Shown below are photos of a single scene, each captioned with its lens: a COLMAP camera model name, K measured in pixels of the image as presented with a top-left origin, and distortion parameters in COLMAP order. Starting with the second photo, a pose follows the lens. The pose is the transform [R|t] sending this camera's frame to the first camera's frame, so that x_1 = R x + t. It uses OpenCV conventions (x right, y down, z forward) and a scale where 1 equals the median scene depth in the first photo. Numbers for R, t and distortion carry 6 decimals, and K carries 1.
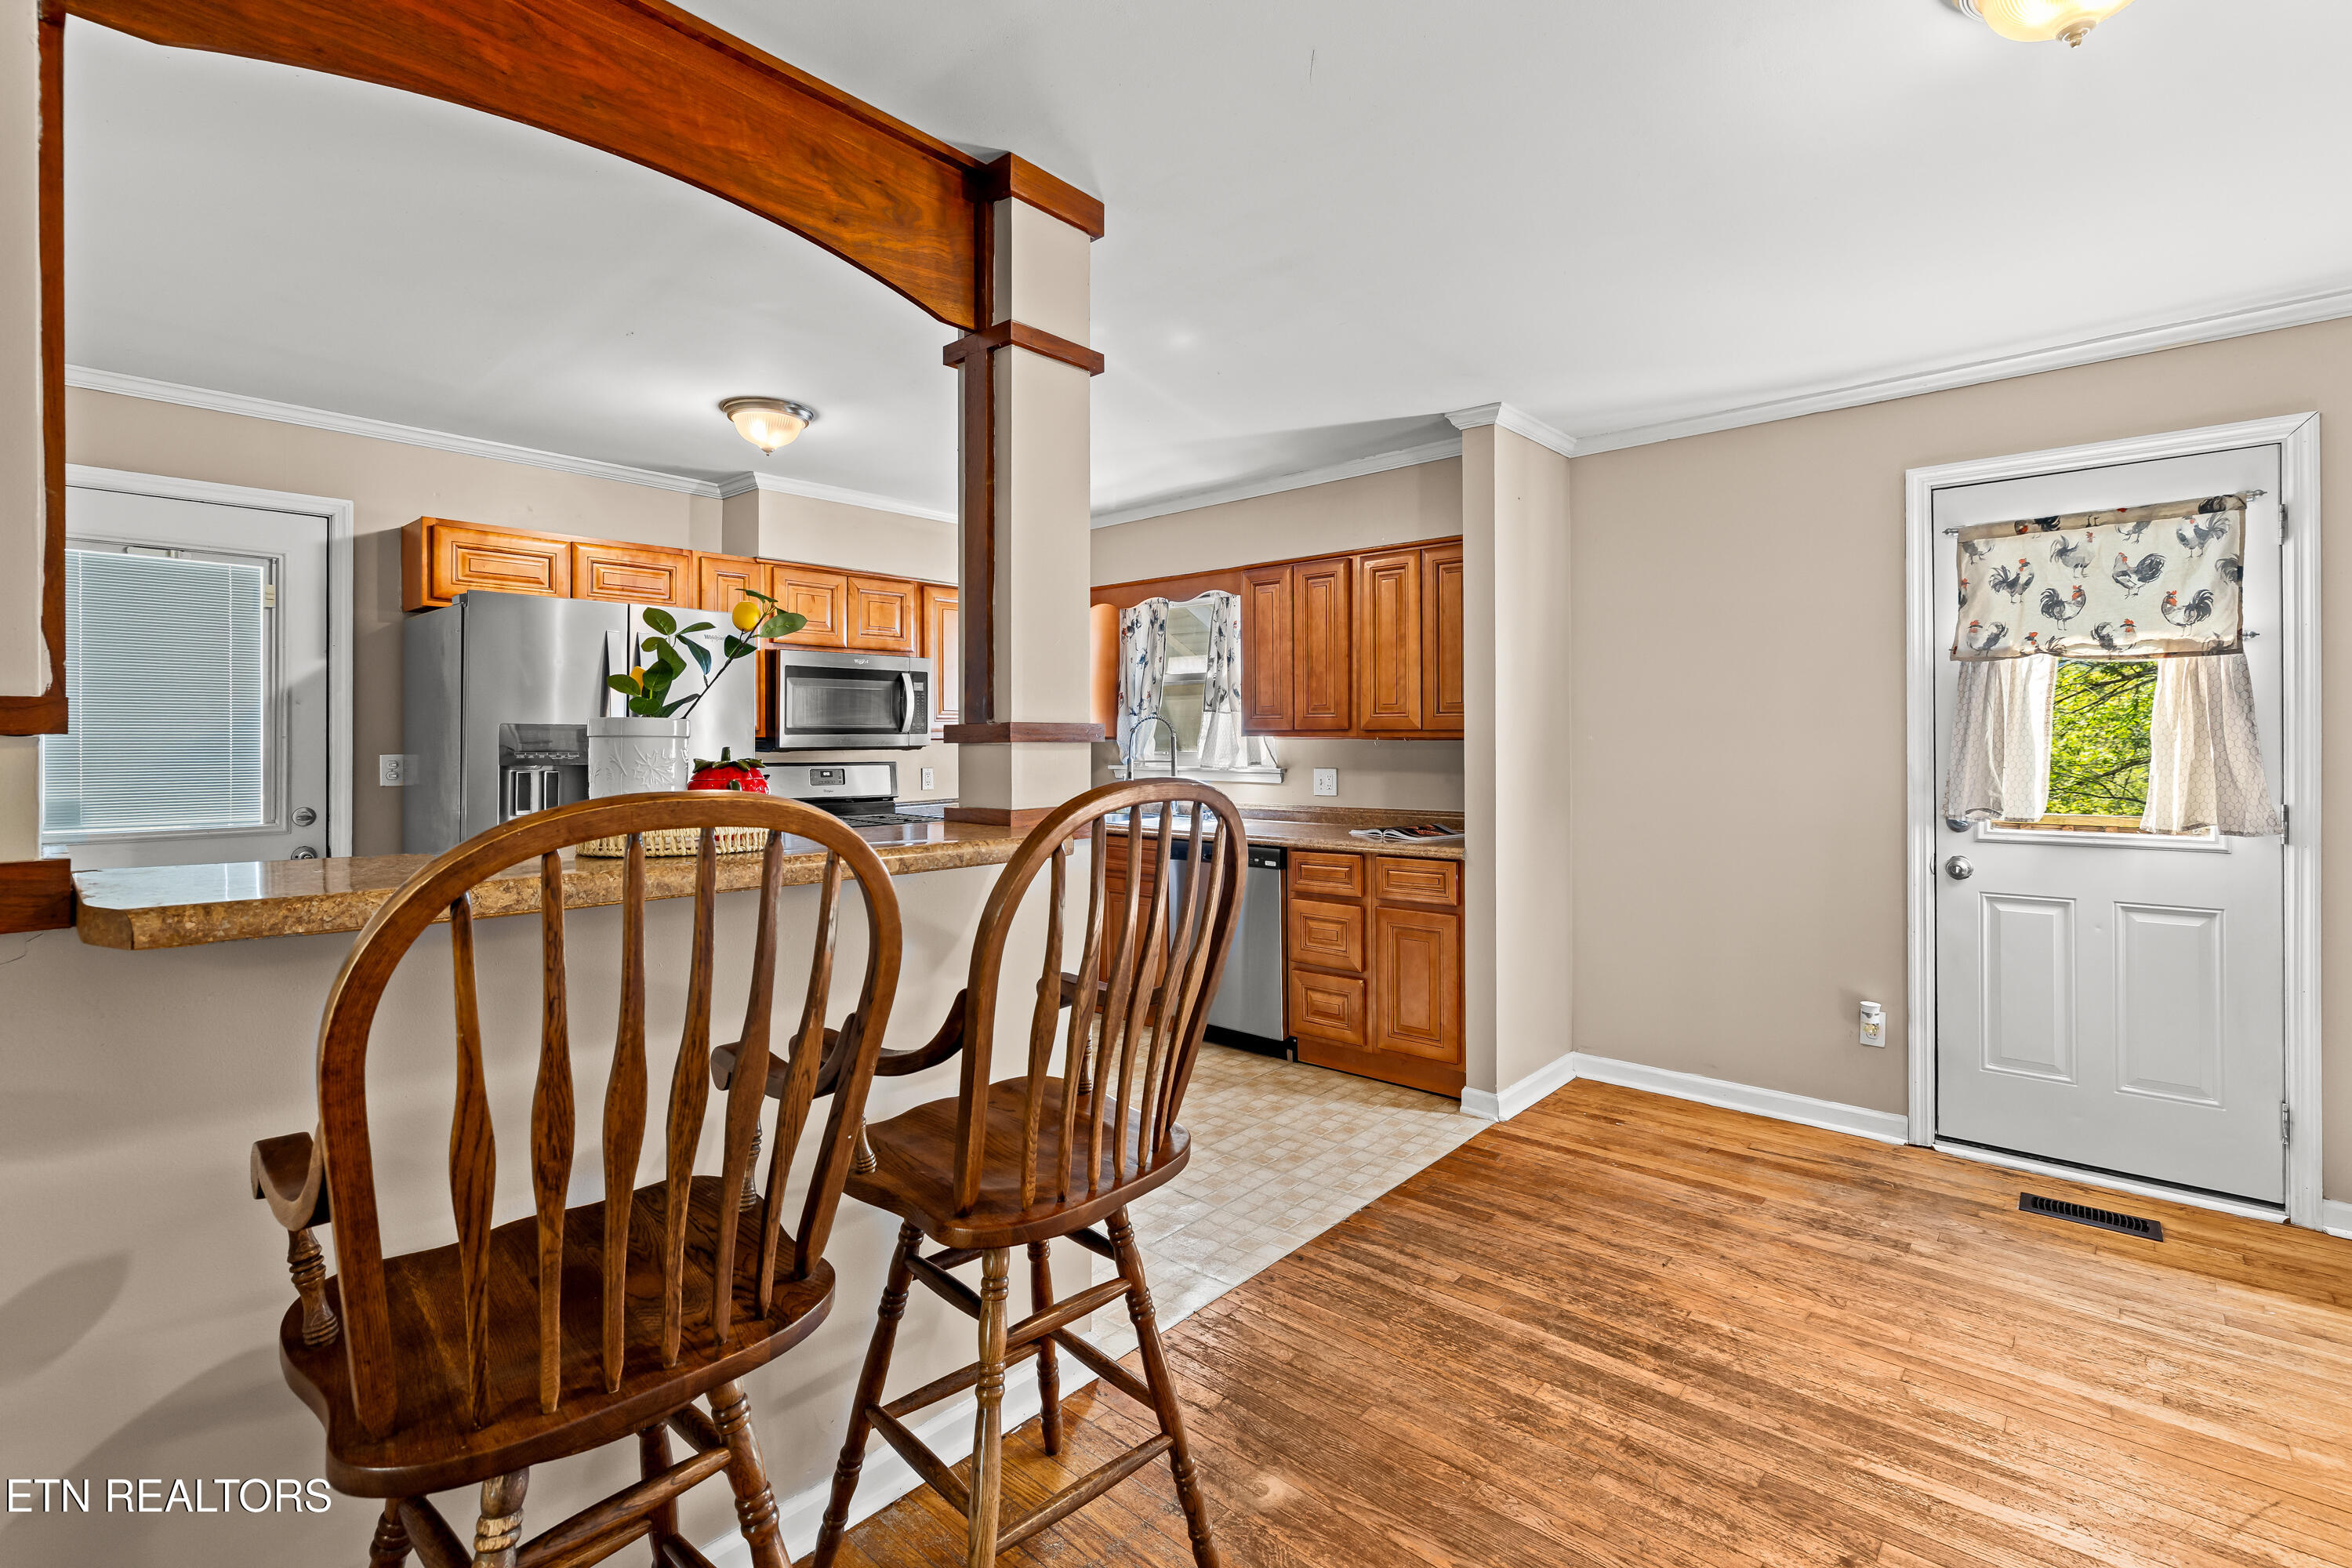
lens RADIAL K [[1030.2, 0, 1202.3], [0, 1030.2, 735.4], [0, 0, 1]] dist [-0.001475, 0.000051]
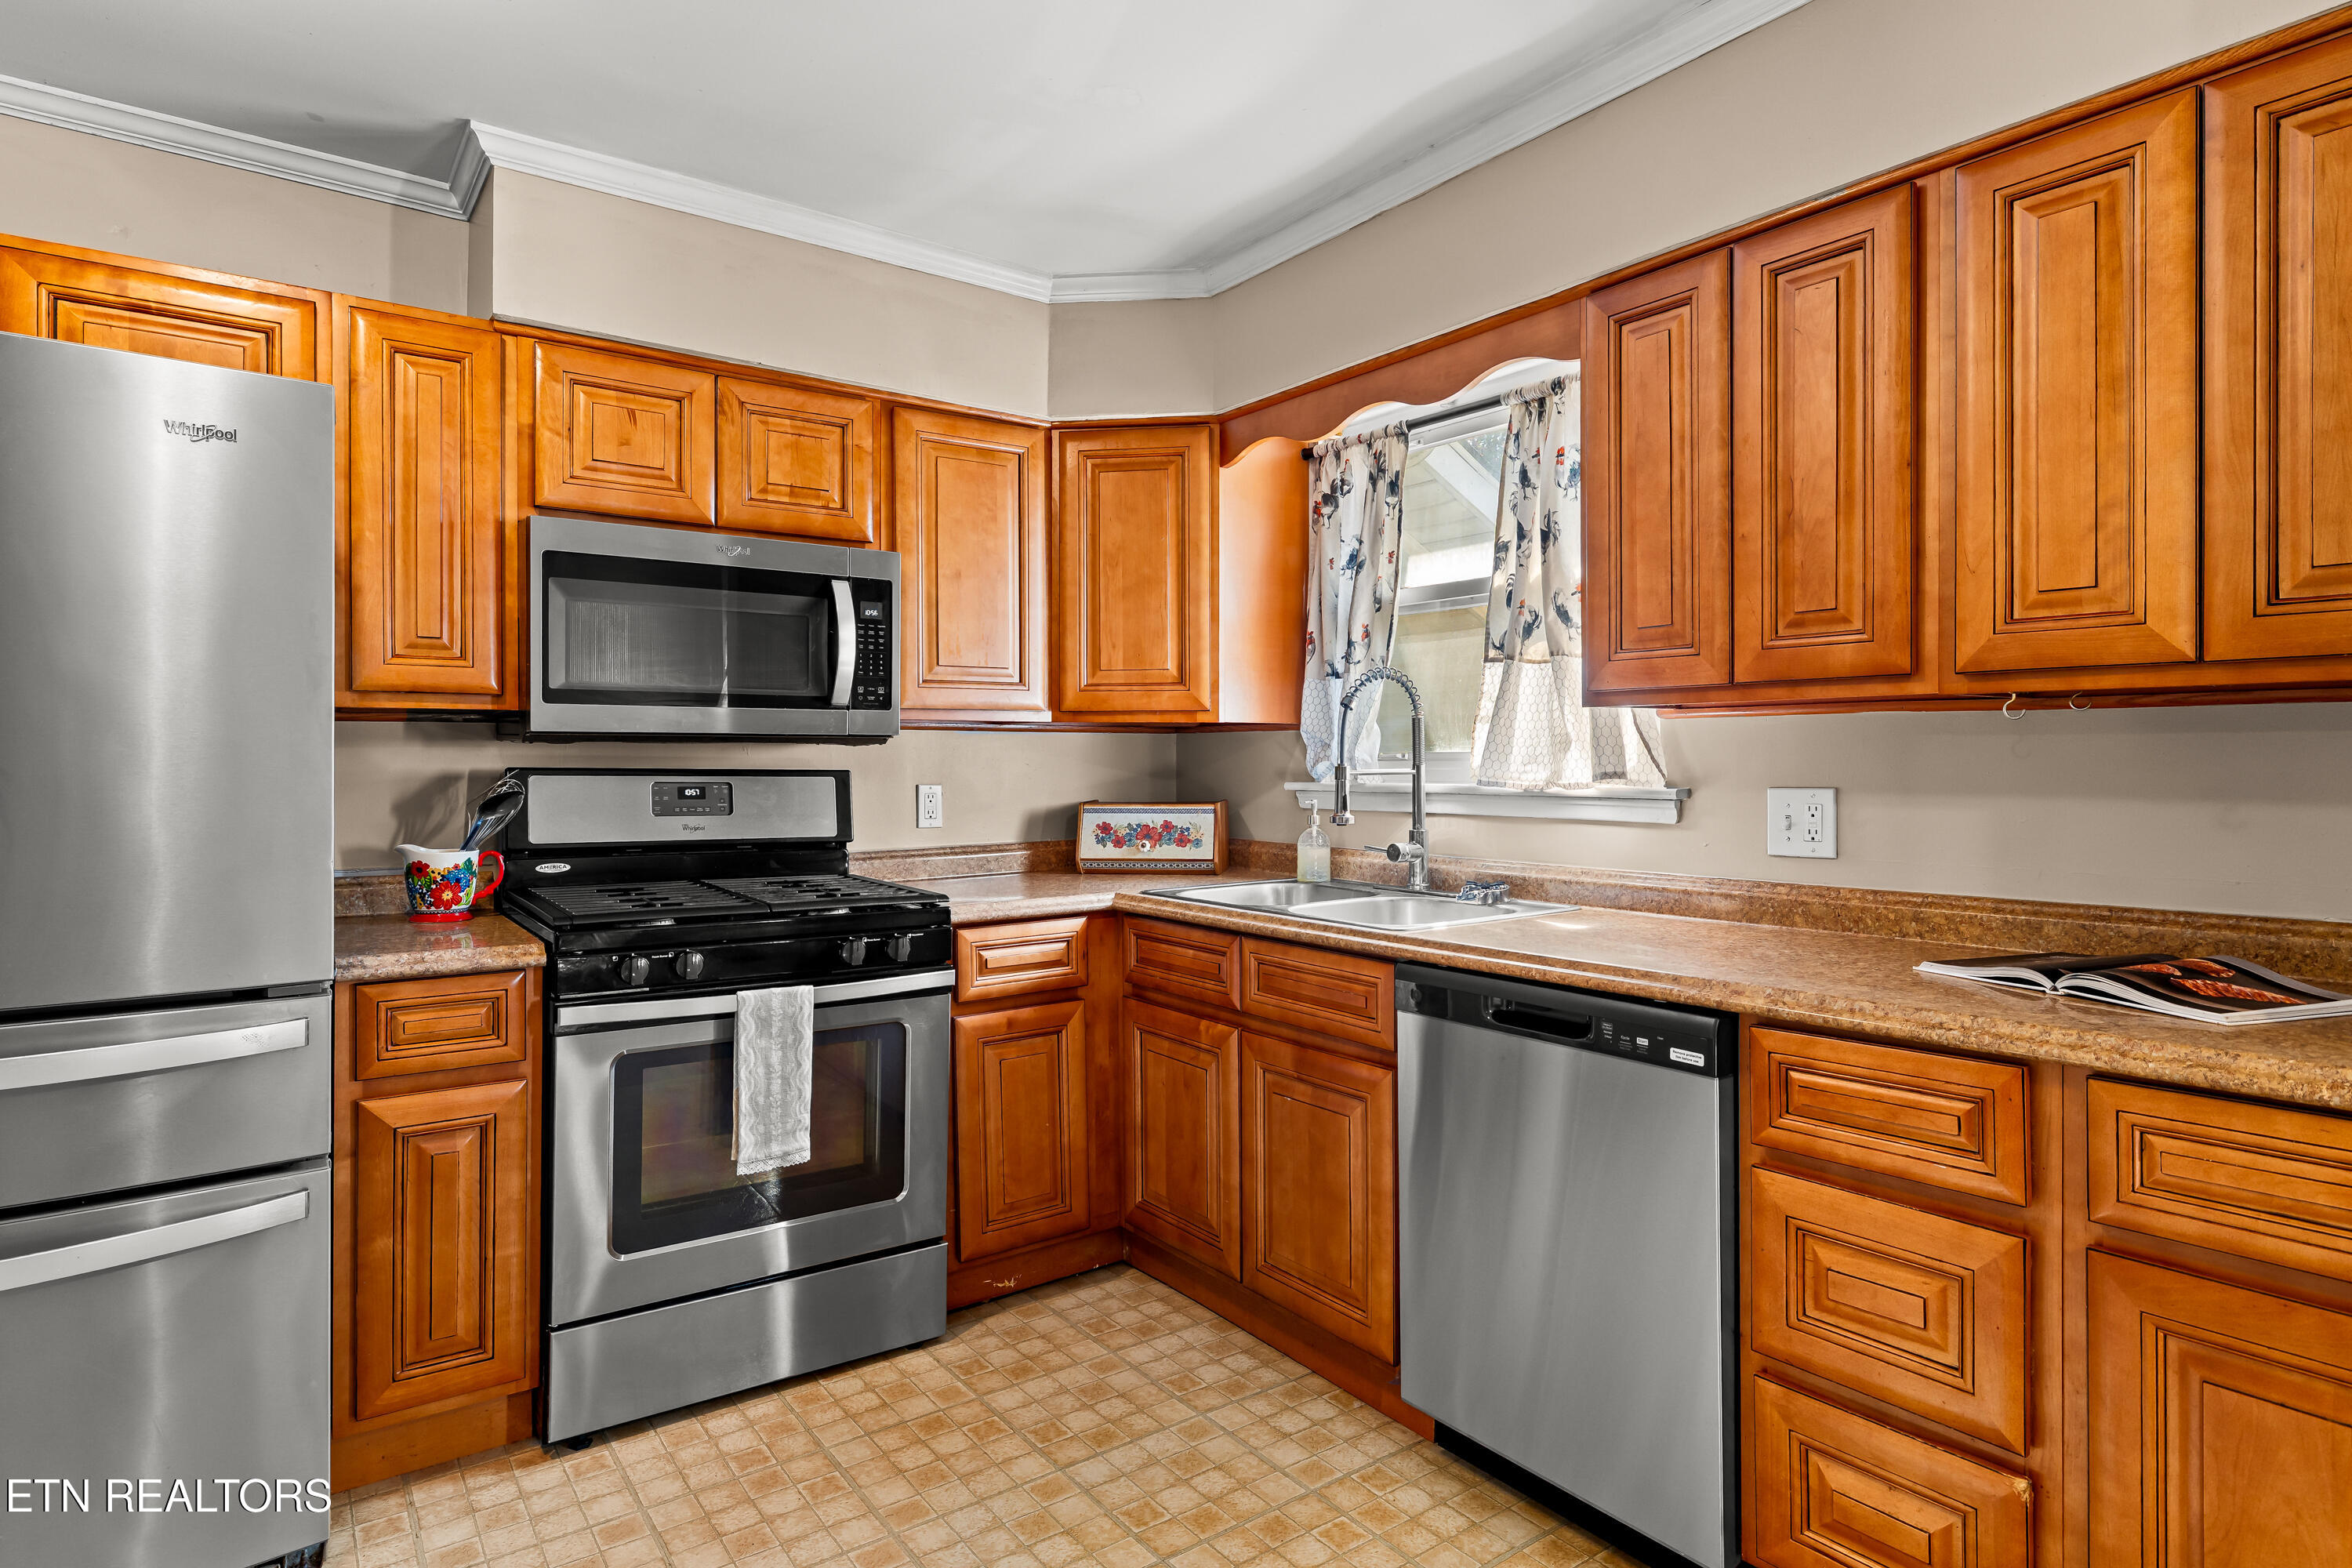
lens RADIAL K [[1273.9, 0, 1216.4], [0, 1273.9, 762.7], [0, 0, 1]] dist [-0.000511, -0.000467]
pose [[0.980073, 0.003305, -0.198610, -0.005034], [-0.002736, 0.999991, 0.003141, 0.030952], [0.198619, -0.002535, 0.980074, 0.693221]]
